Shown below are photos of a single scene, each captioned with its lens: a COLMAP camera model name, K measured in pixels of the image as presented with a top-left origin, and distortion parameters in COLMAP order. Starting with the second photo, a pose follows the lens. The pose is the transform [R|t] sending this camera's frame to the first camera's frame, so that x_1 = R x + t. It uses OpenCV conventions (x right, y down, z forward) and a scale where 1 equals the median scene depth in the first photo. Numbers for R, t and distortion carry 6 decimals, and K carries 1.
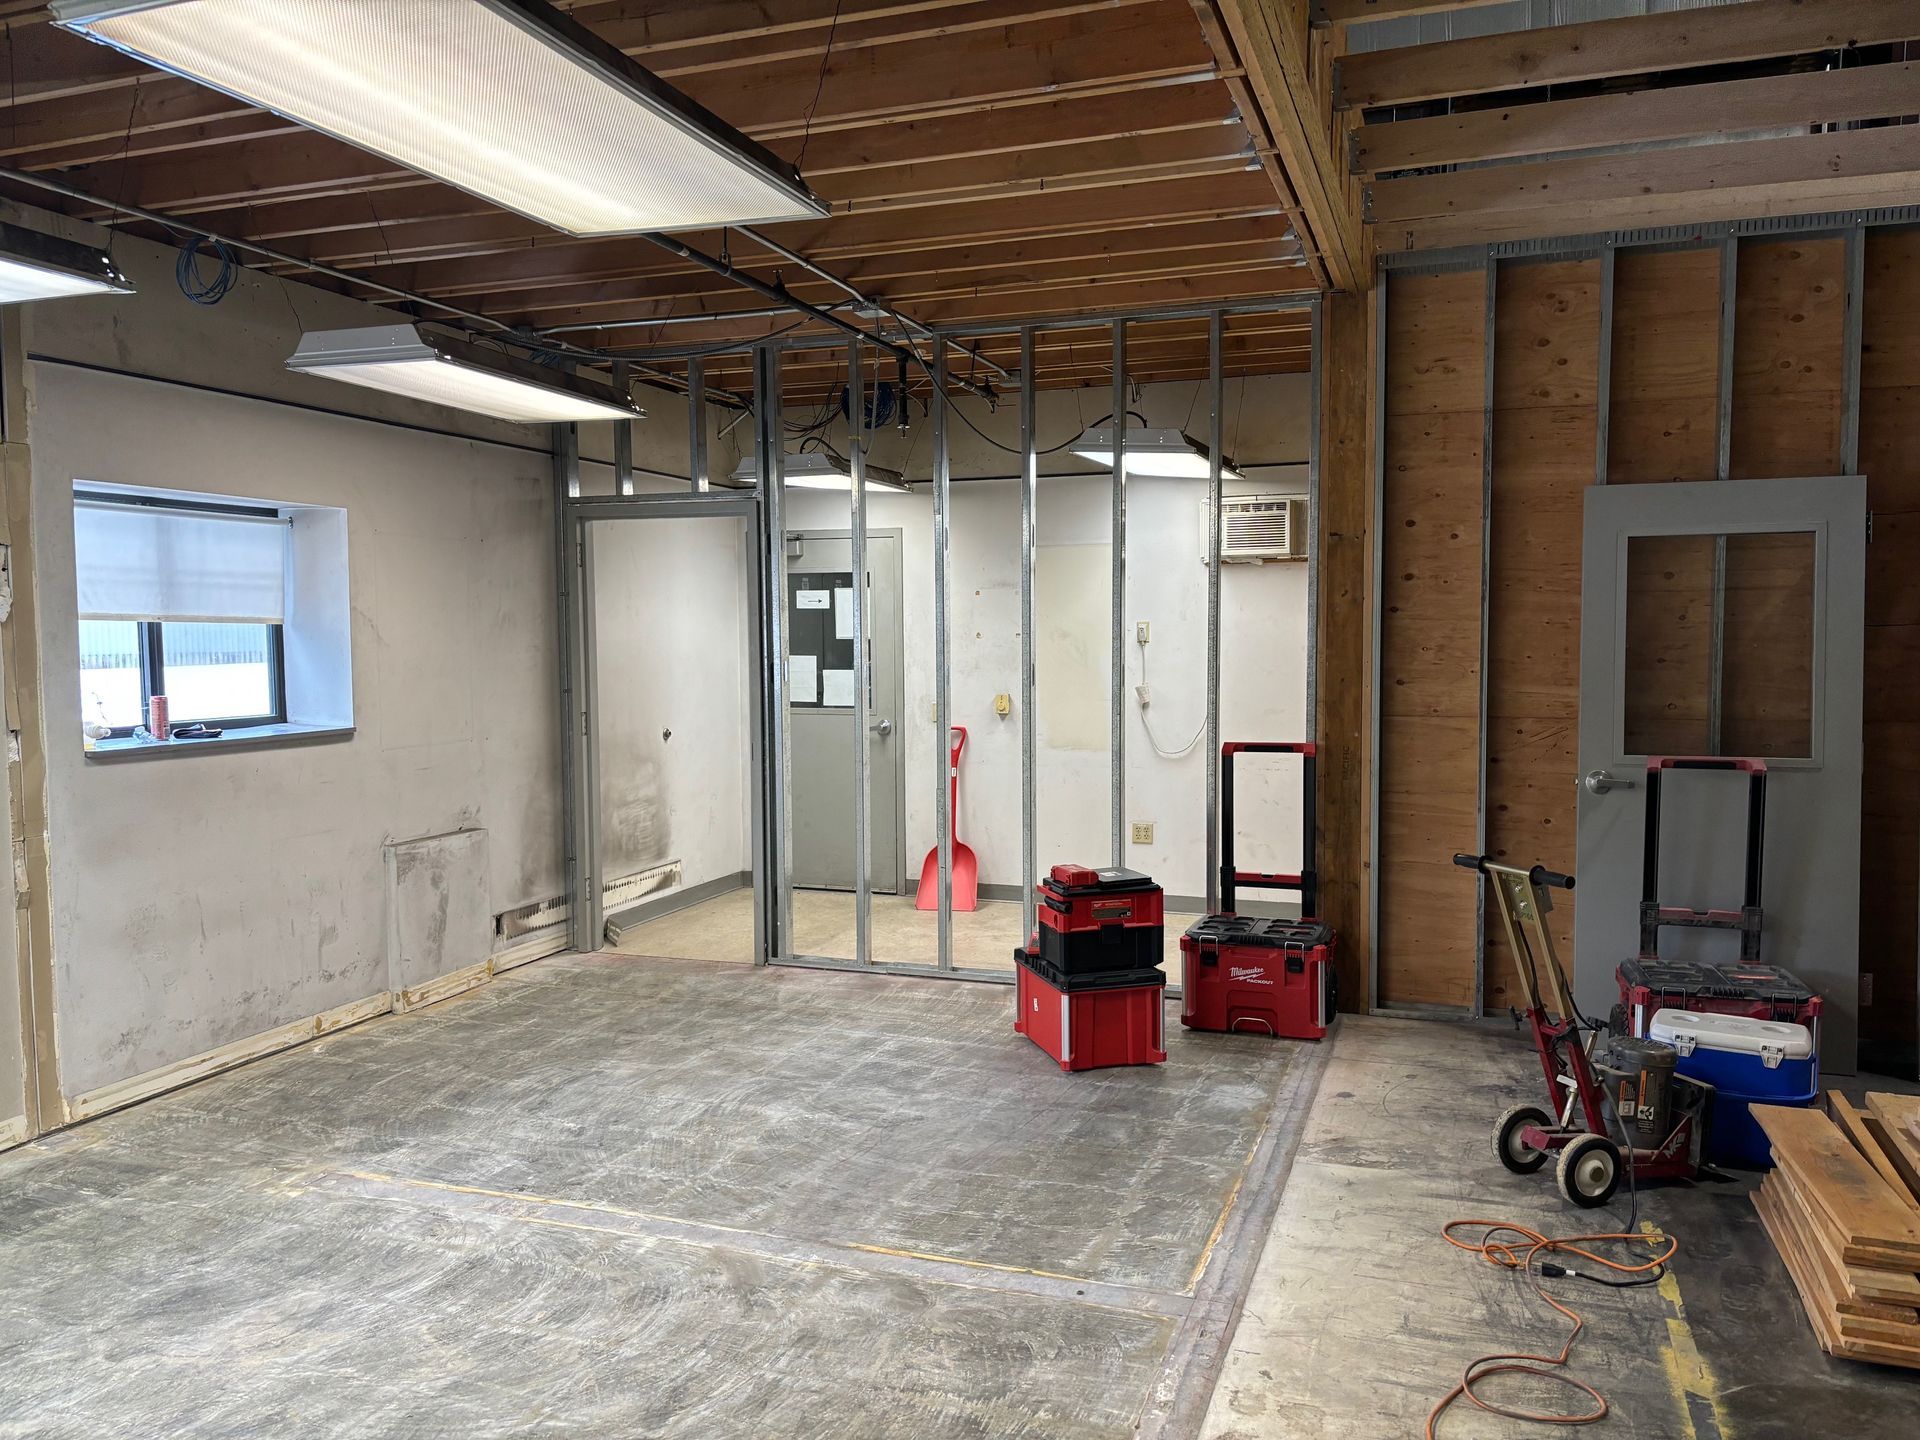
lens RADIAL K [[1446.0, 0, 958.2], [0, 1446.0, 722.6], [0, 0, 1]] dist [0.048164, -0.054066]
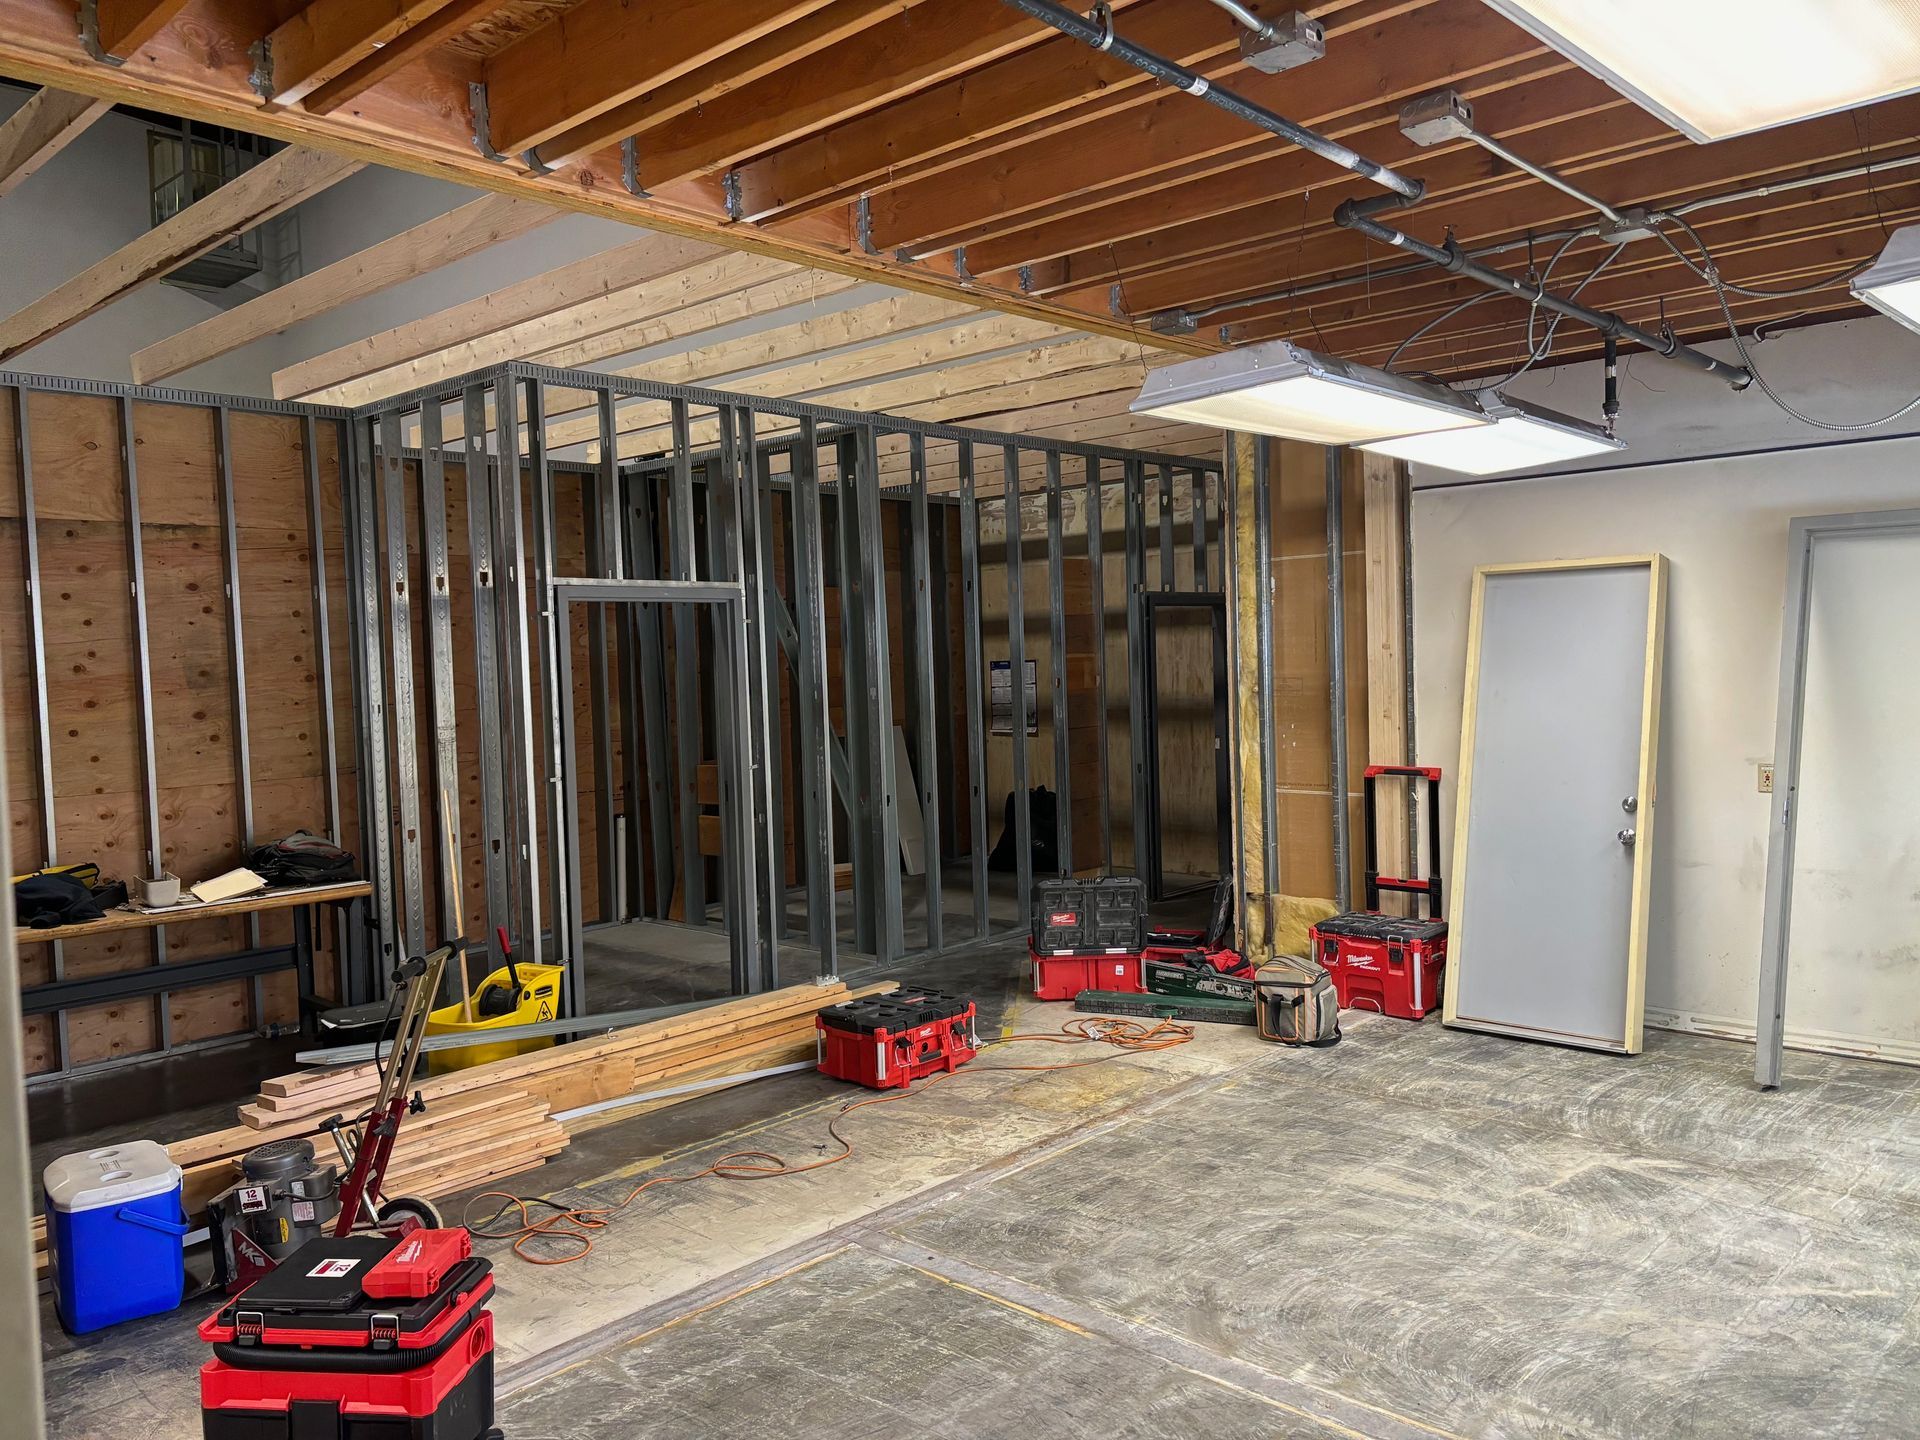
lens RADIAL K [[1446.0, 0, 957.7], [0, 1446.0, 724.1], [0, 0, 1]] dist [0.048164, -0.054066]
pose [[-0.917594, 0.016308, 0.397185, -0.411575], [0.062085, 0.992776, 0.102669, -0.162321], [-0.392642, 0.118868, -0.911977, 2.000413]]
